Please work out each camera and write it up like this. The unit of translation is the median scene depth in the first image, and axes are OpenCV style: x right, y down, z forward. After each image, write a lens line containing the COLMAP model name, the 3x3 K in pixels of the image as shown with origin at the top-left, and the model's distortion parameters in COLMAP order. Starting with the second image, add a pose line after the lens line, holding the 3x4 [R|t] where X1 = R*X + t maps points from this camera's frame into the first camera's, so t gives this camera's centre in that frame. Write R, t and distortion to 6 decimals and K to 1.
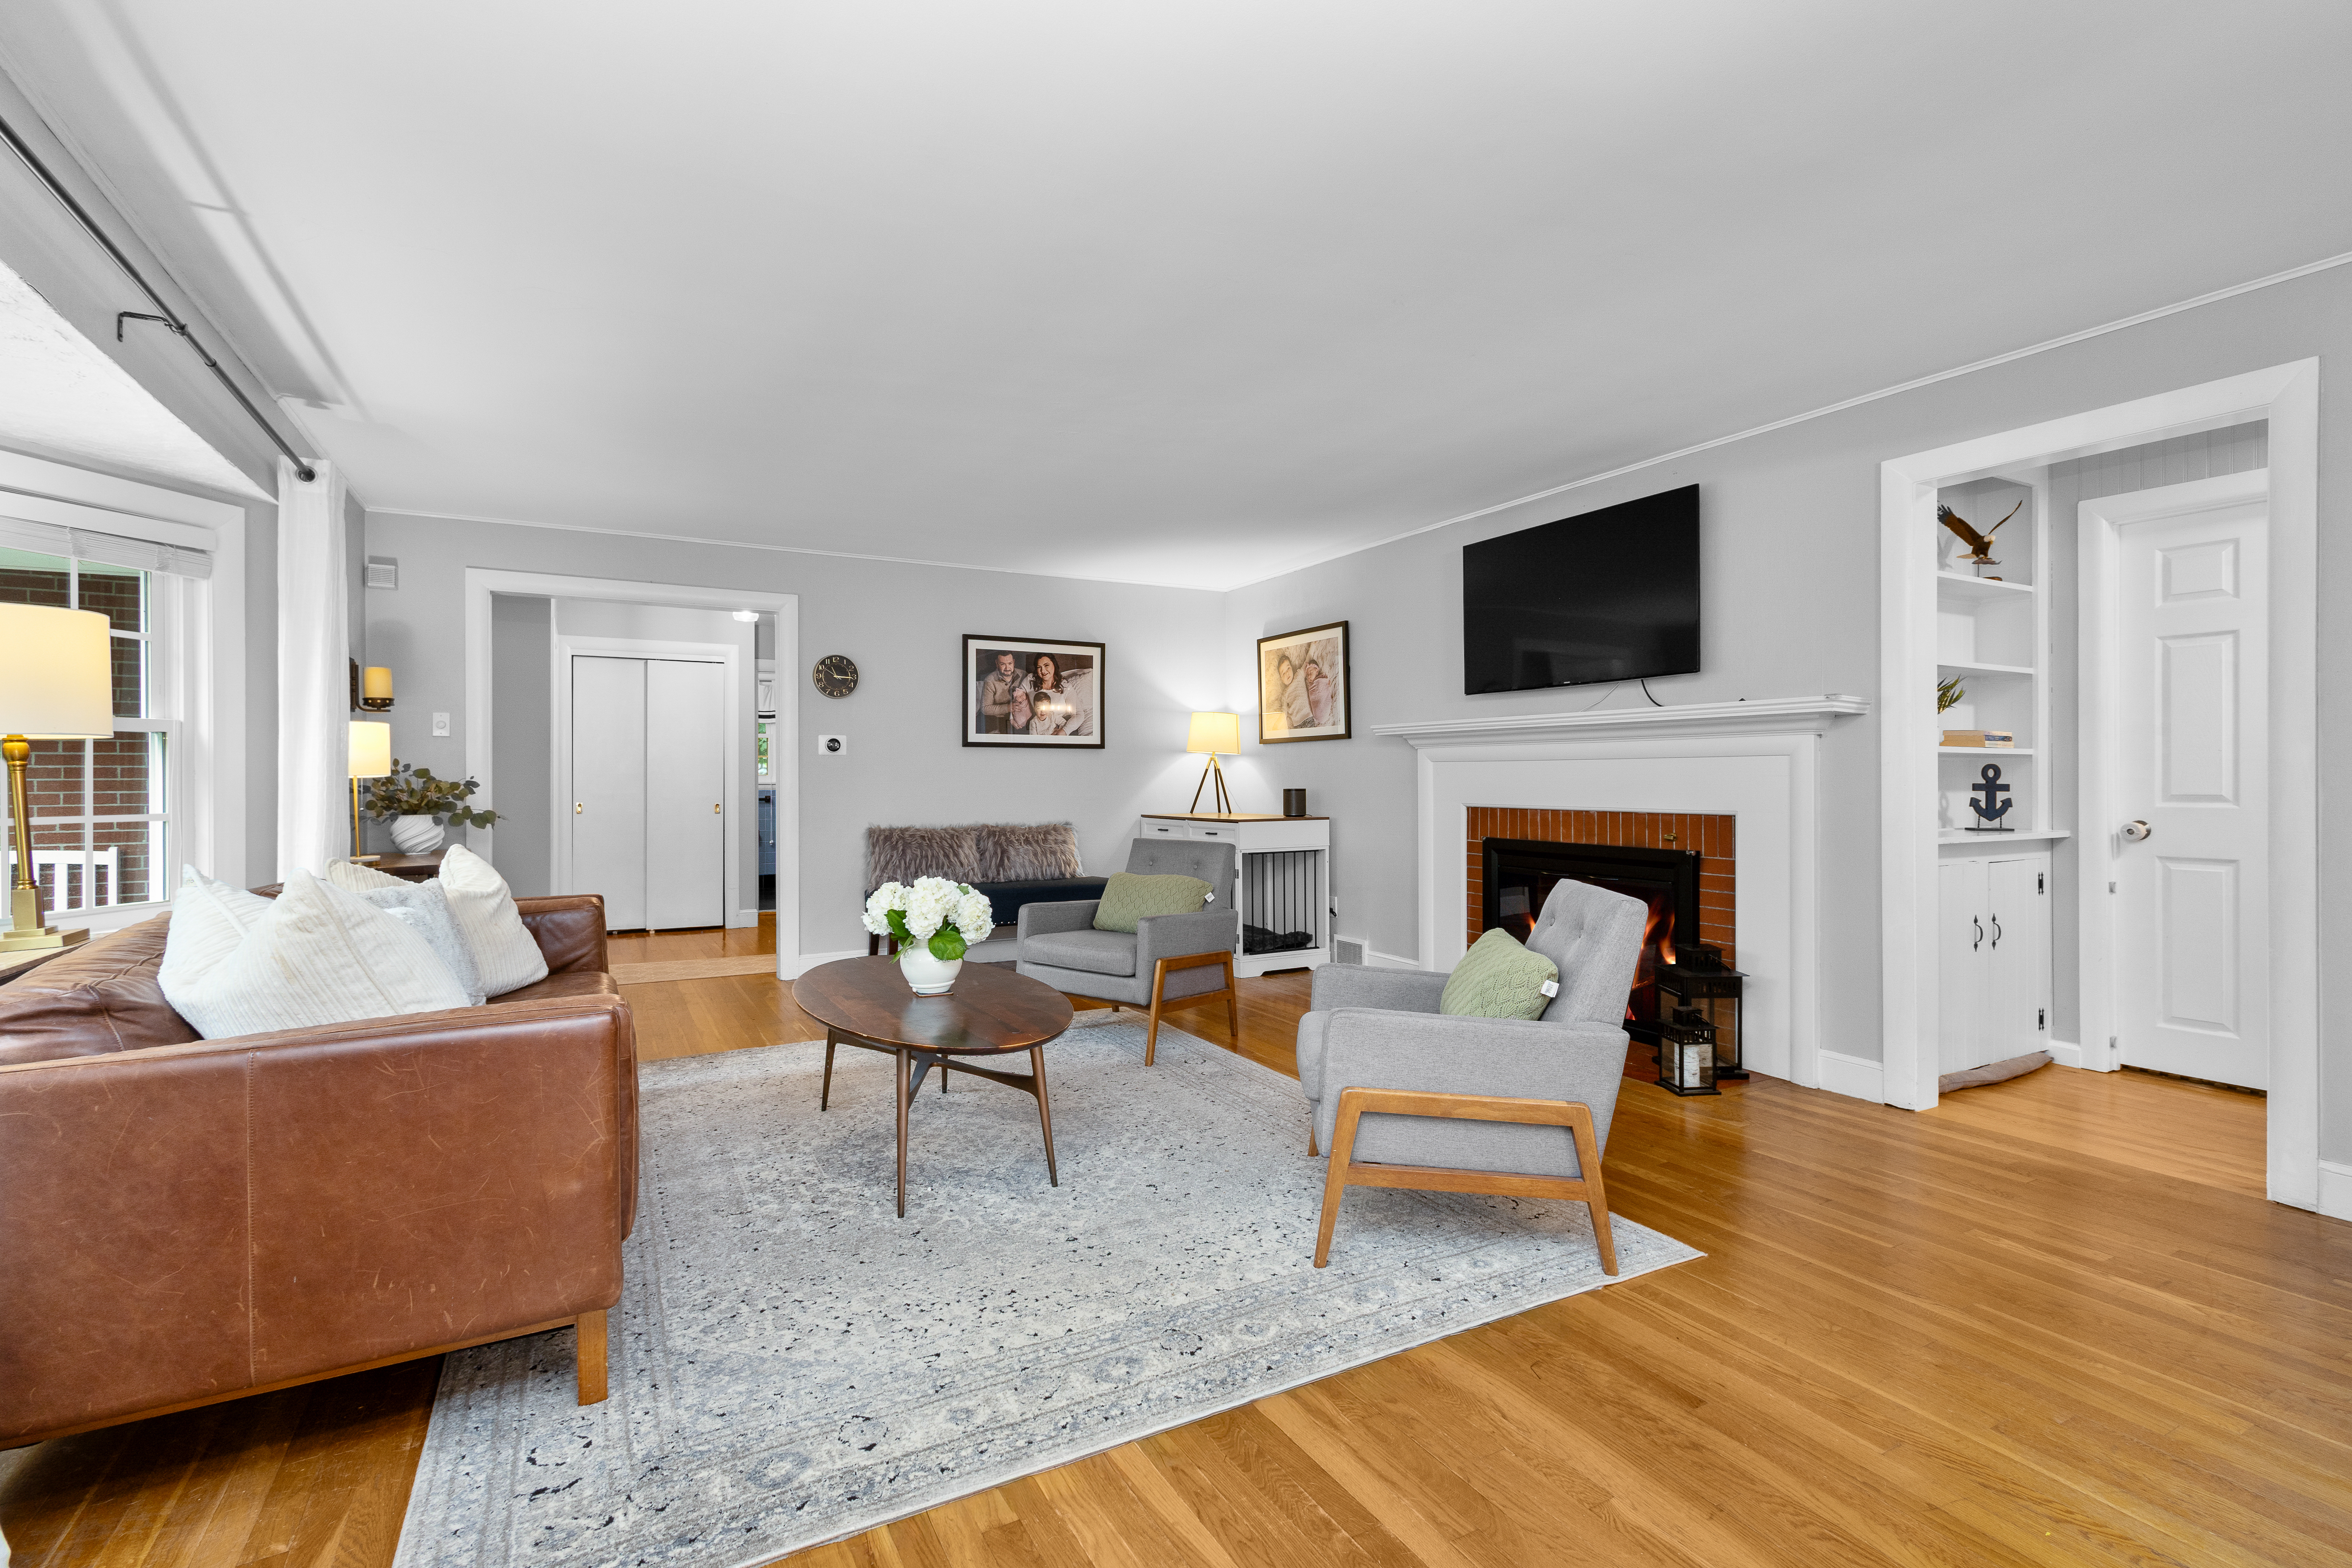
lens RADIAL K [[1084.7, 0, 1182.1], [0, 1084.7, 777.2], [0, 0, 1]] dist [0.007423, -0.000036]
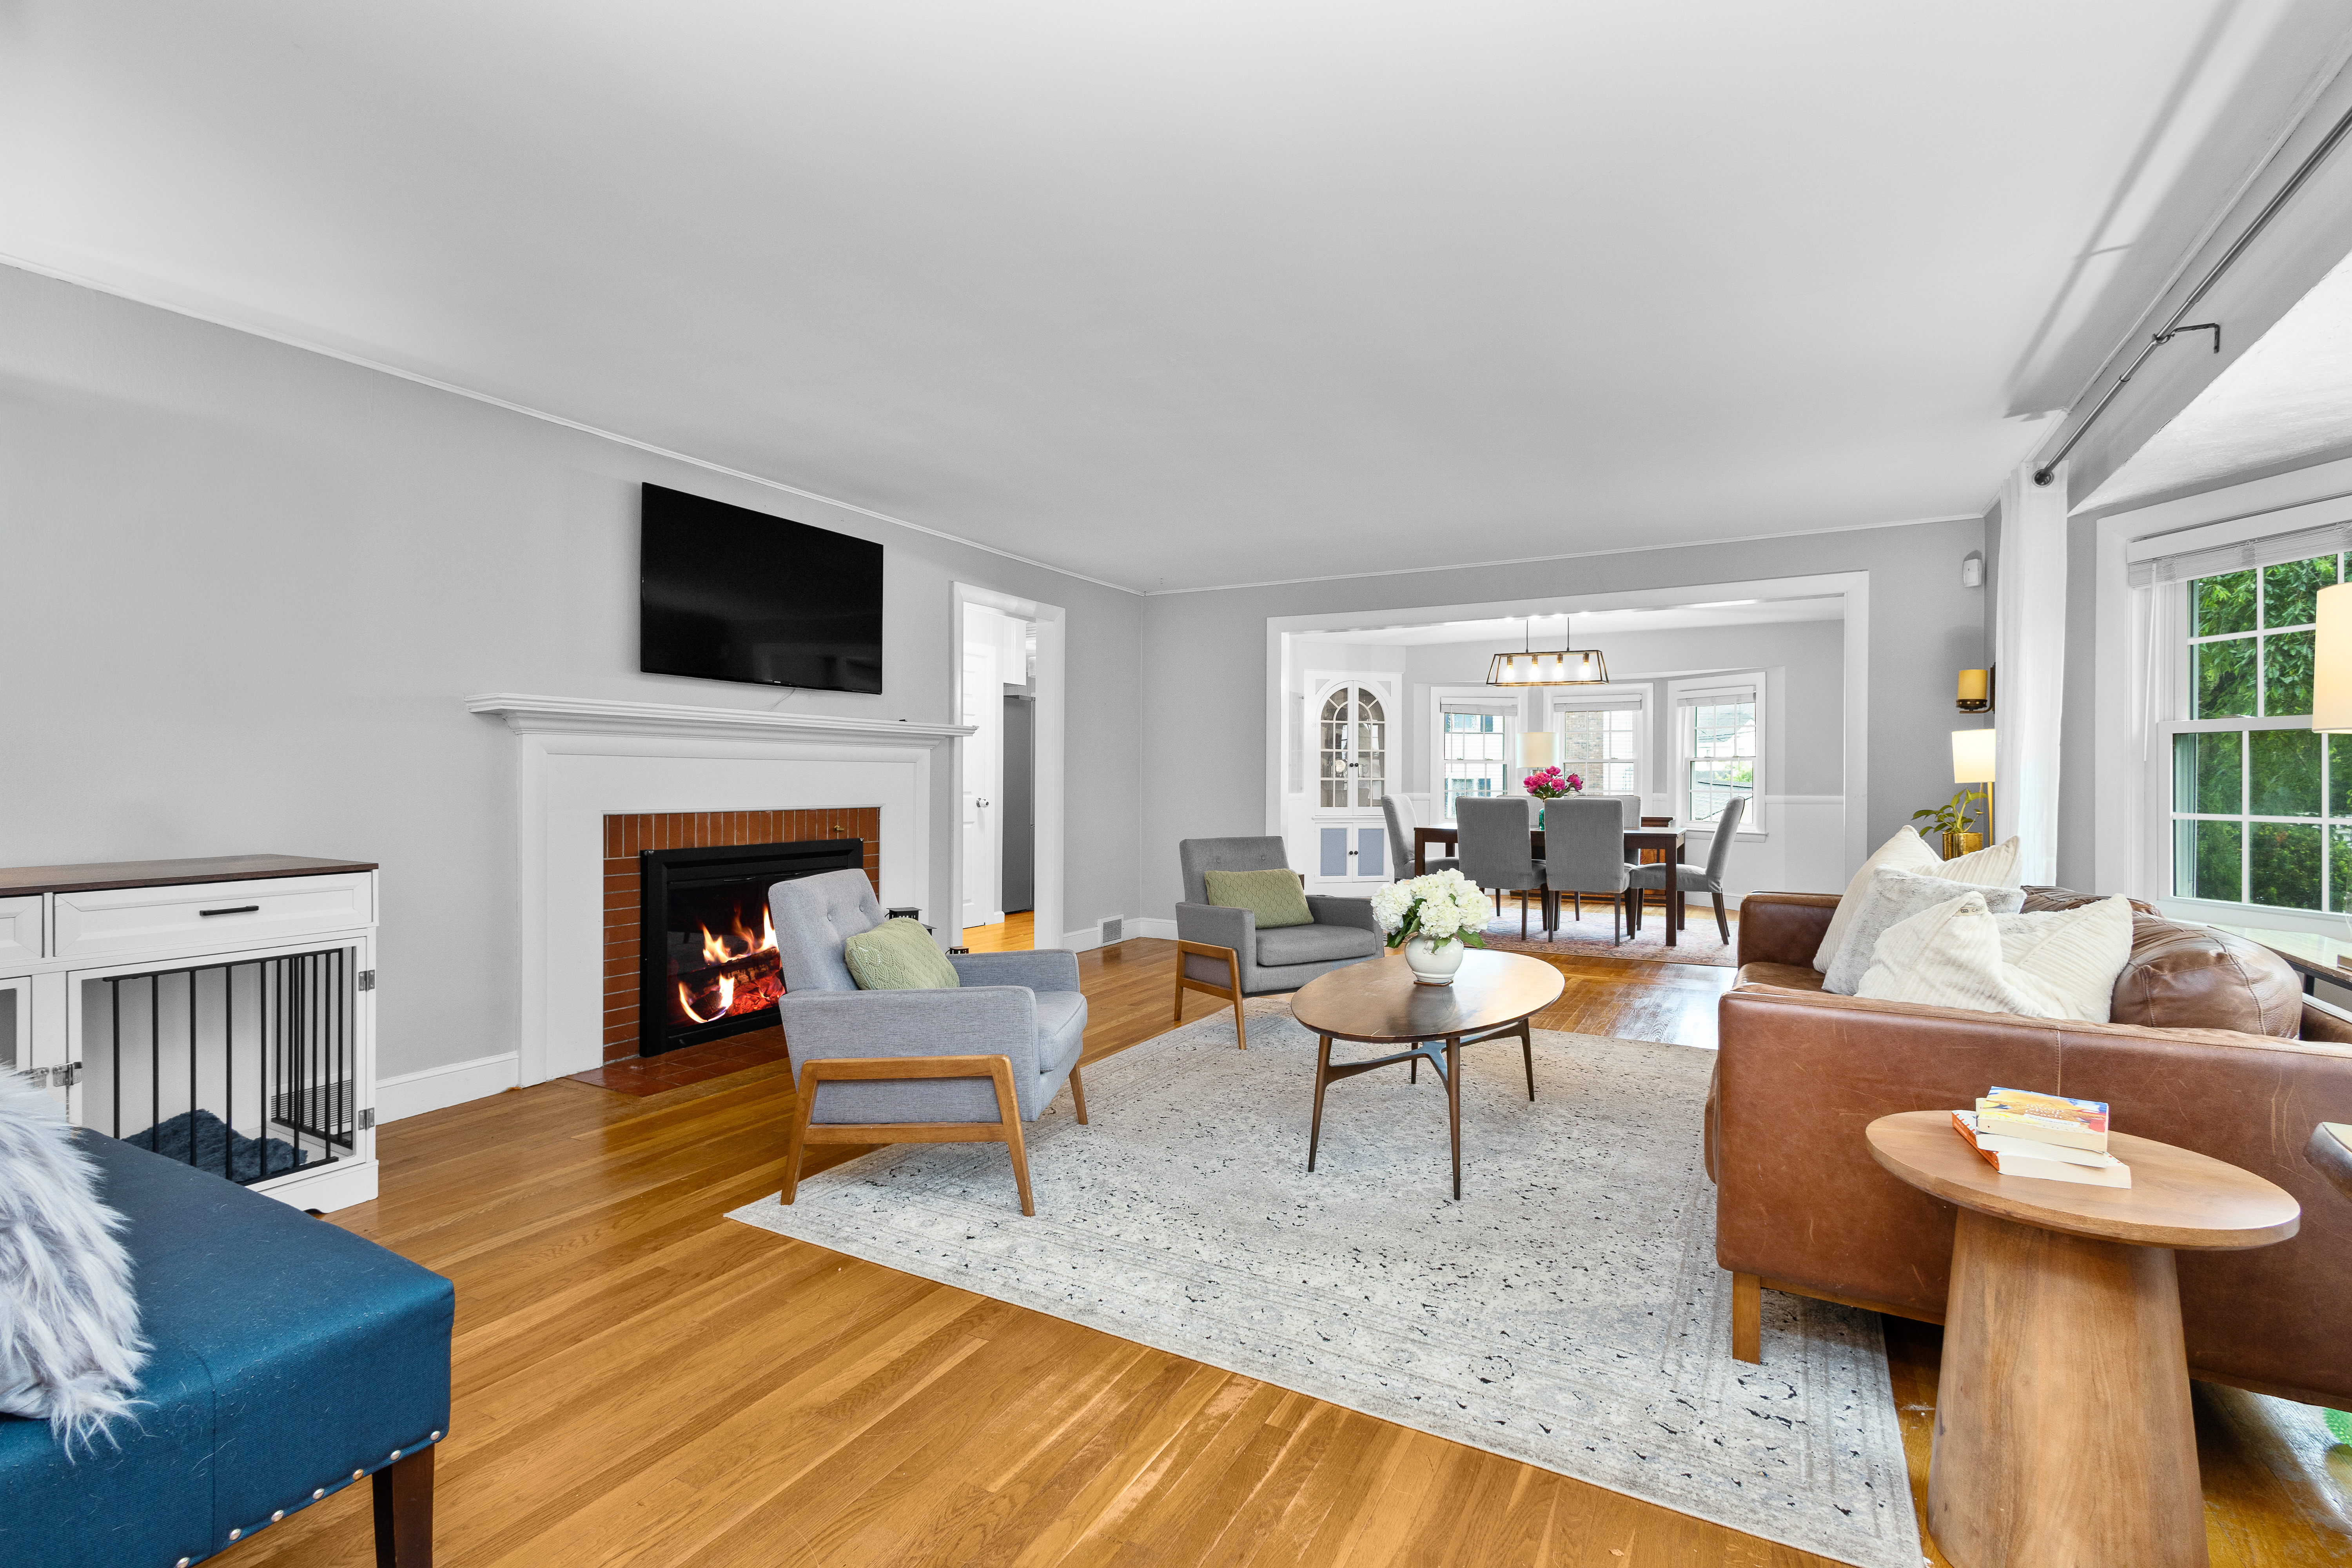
lens RADIAL K [[1084.0, 0, 1173.5], [0, 1084.0, 773.4], [0, 0, 1]] dist [0.016380, 0.000273]
pose [[-0.530423, 0.004837, 0.847719, -0.569316], [-0.002874, 0.999968, -0.007505, 0.002254], [-0.847728, -0.006417, -0.530392, 1.018259]]
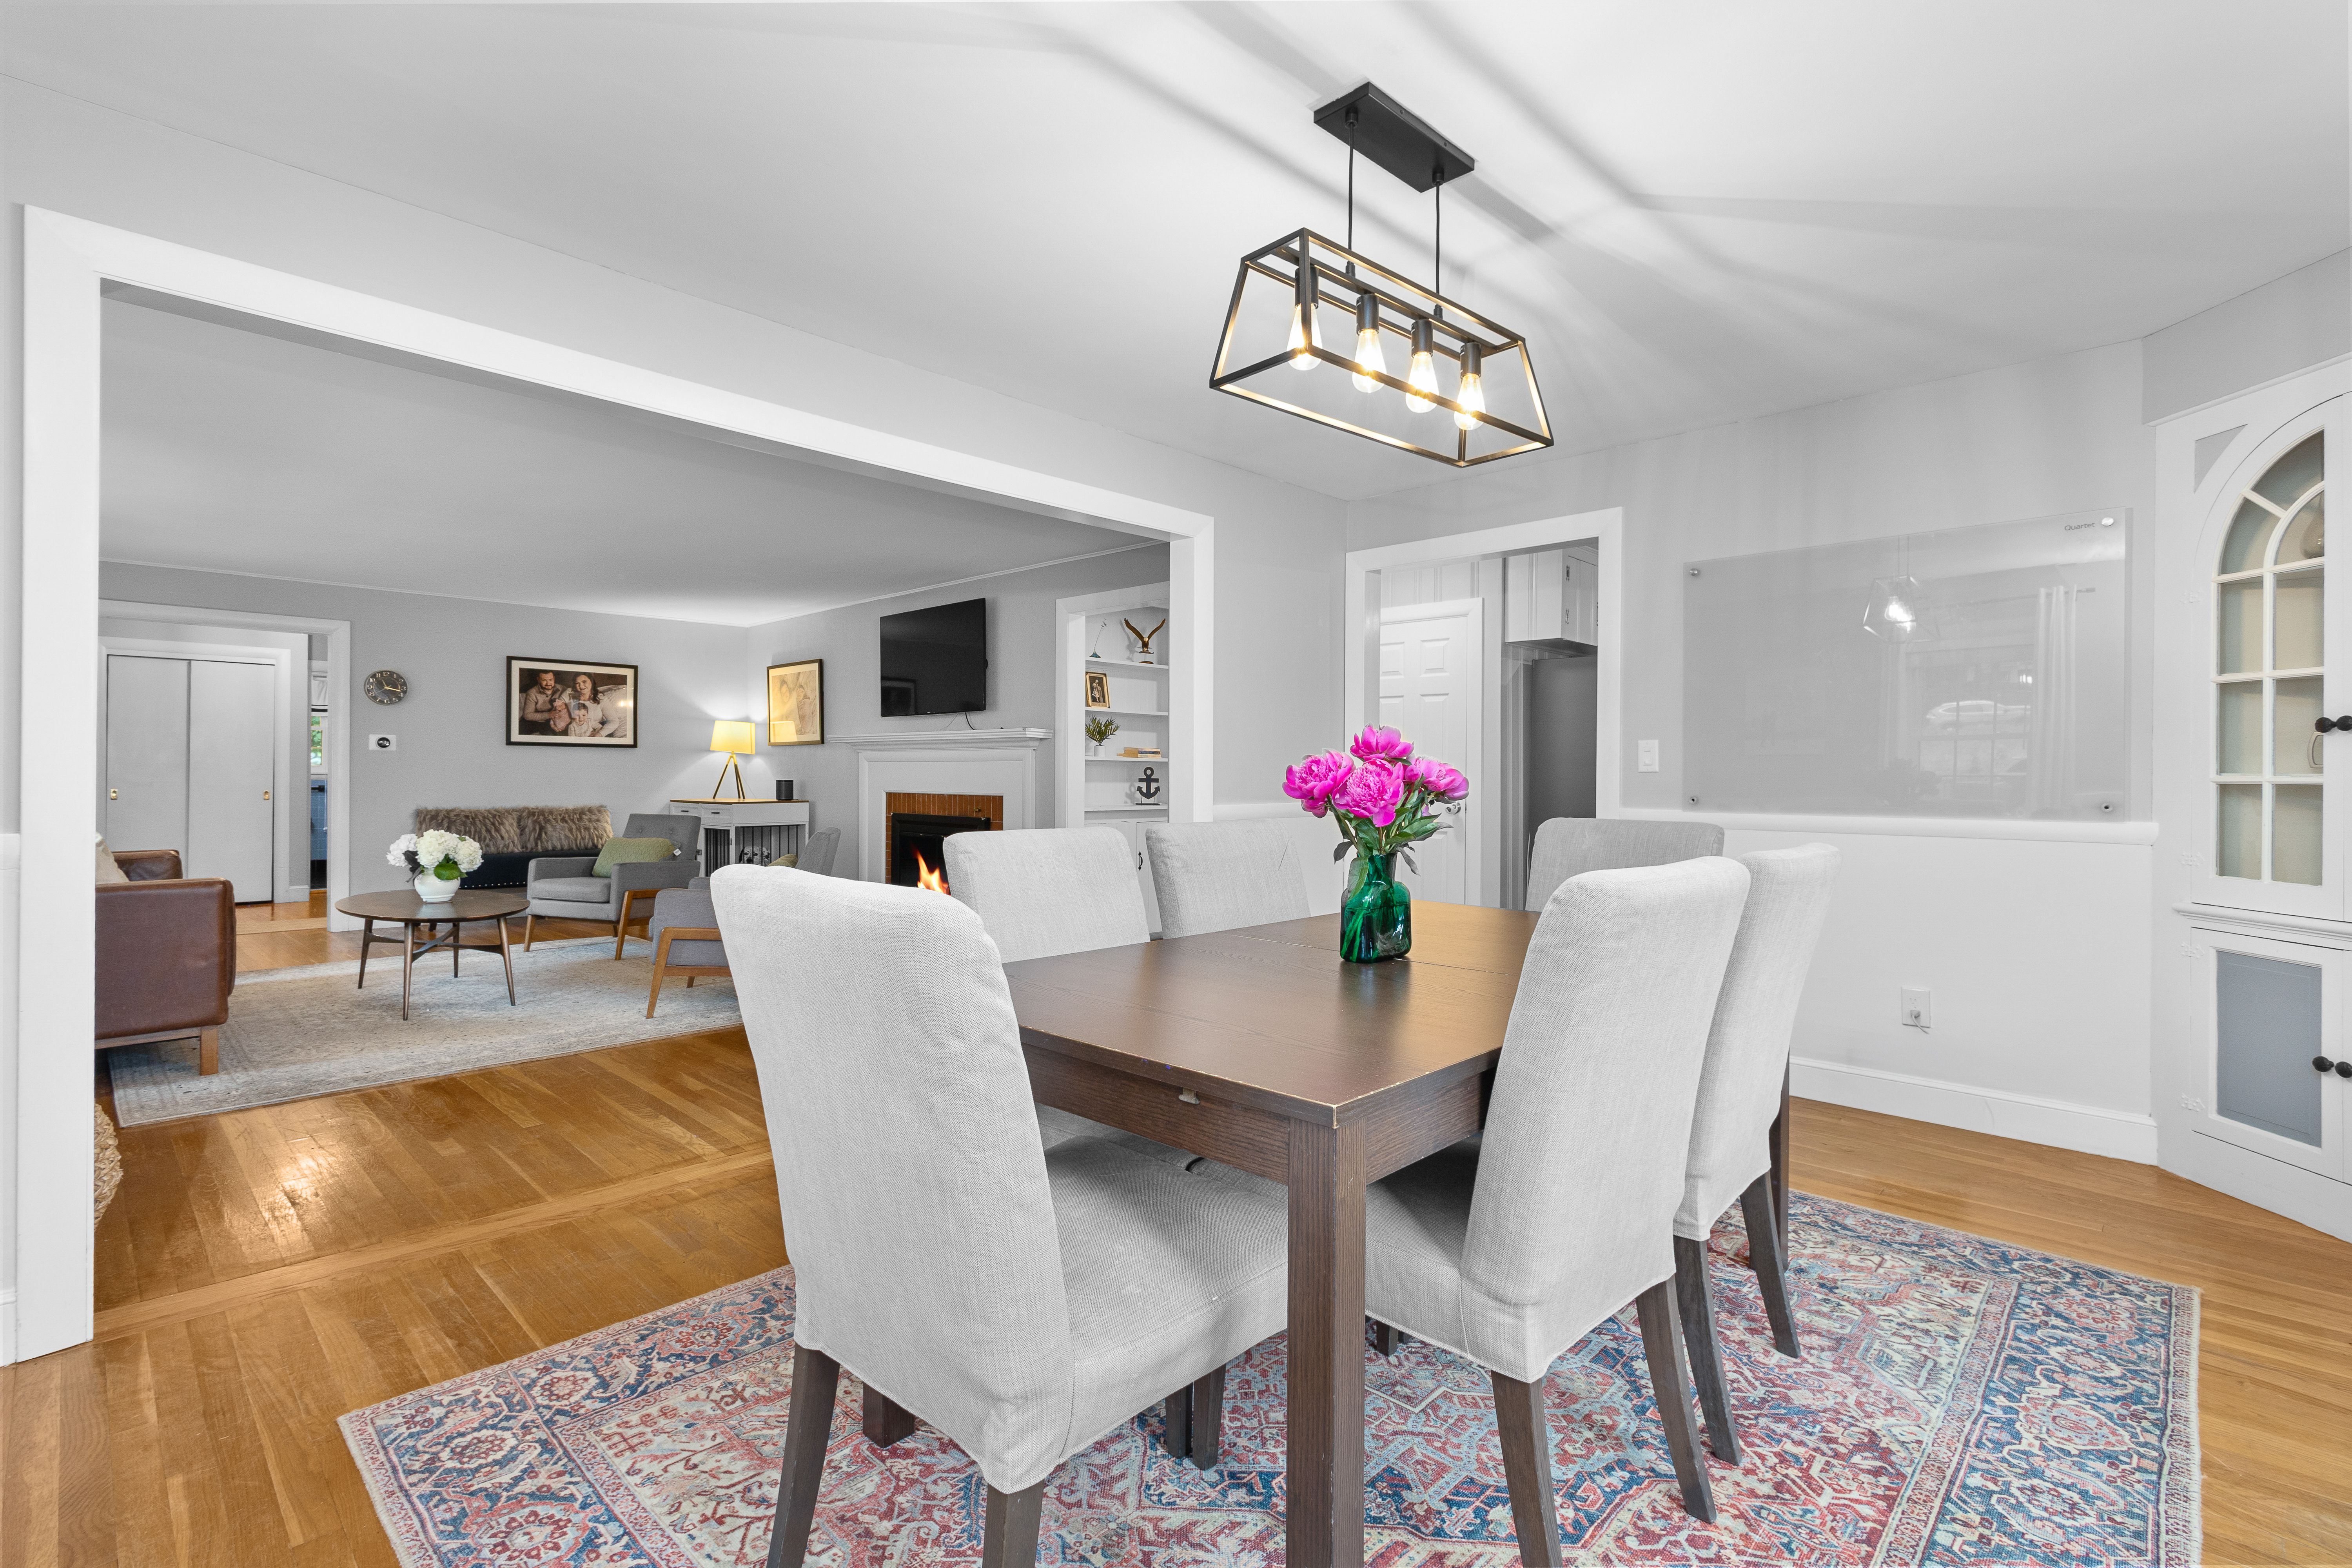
lens RADIAL K [[1084.0, 0, 1173.5], [0, 1084.0, 773.4], [0, 0, 1]] dist [0.016380, 0.000273]
pose [[0.956568, 0.006819, 0.291428, 0.196855], [-0.007264, 0.999974, 0.000447, -0.002035], [-0.291417, -0.002544, 0.956593, -0.504643]]
